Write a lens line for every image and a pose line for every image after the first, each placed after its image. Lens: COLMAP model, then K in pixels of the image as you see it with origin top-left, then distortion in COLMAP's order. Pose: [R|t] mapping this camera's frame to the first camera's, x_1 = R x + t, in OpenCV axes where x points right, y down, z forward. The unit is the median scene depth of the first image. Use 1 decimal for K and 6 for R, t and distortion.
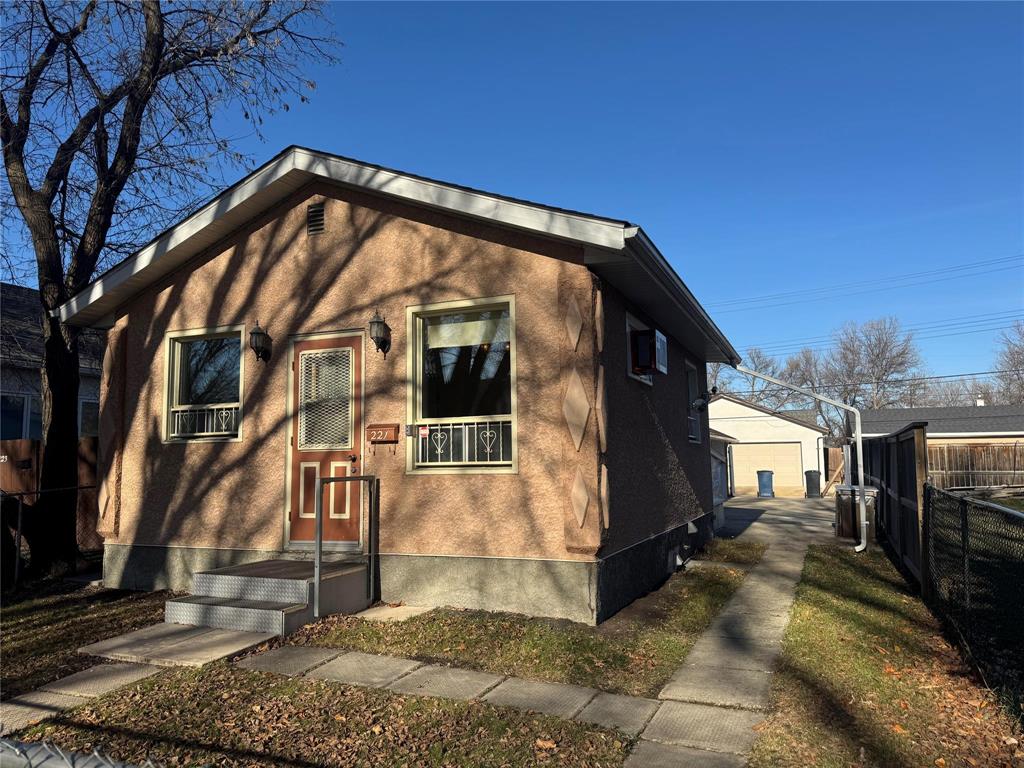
lens RADIAL K [[708.3, 0, 512.3], [0, 708.3, 396.7], [0, 0, 1]] dist [0.096752, -0.145312]
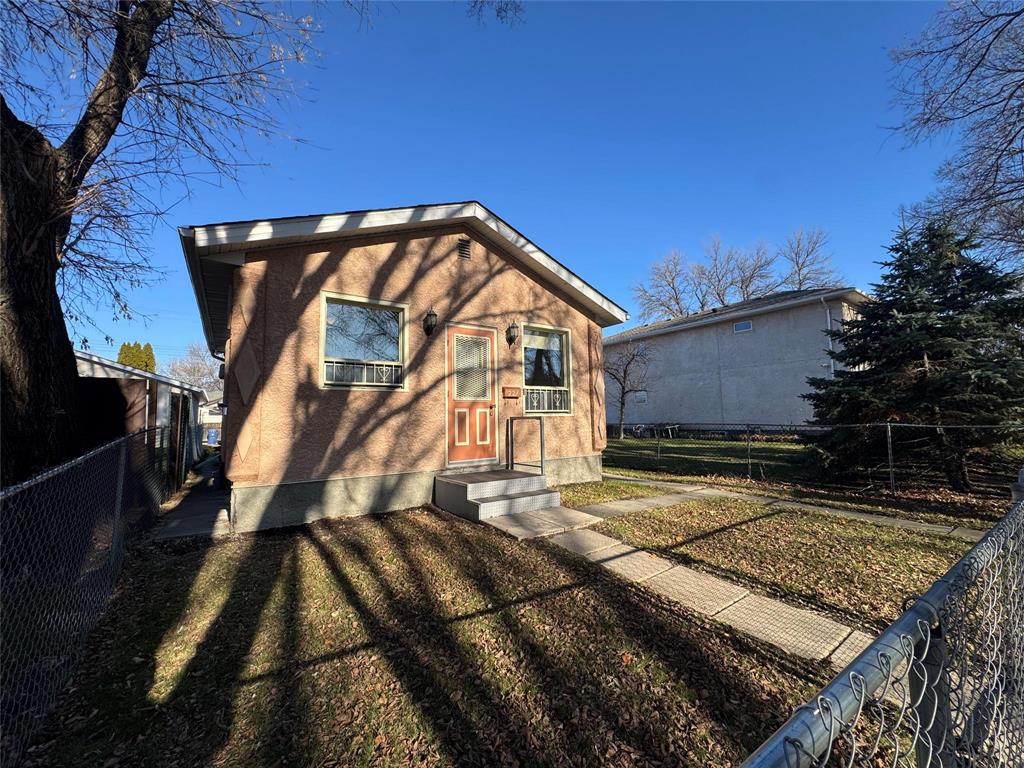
lens RADIAL K [[411.6, 0, 512.0], [0, 411.6, 384.0], [0, 0, 1]] dist [0.000409, 0.000140]
pose [[0.535072, 0.077821, 0.841214, -0.962697], [-0.067649, 0.996497, -0.049157, 0.076139], [-0.842094, -0.030605, 0.538463, 0.445993]]
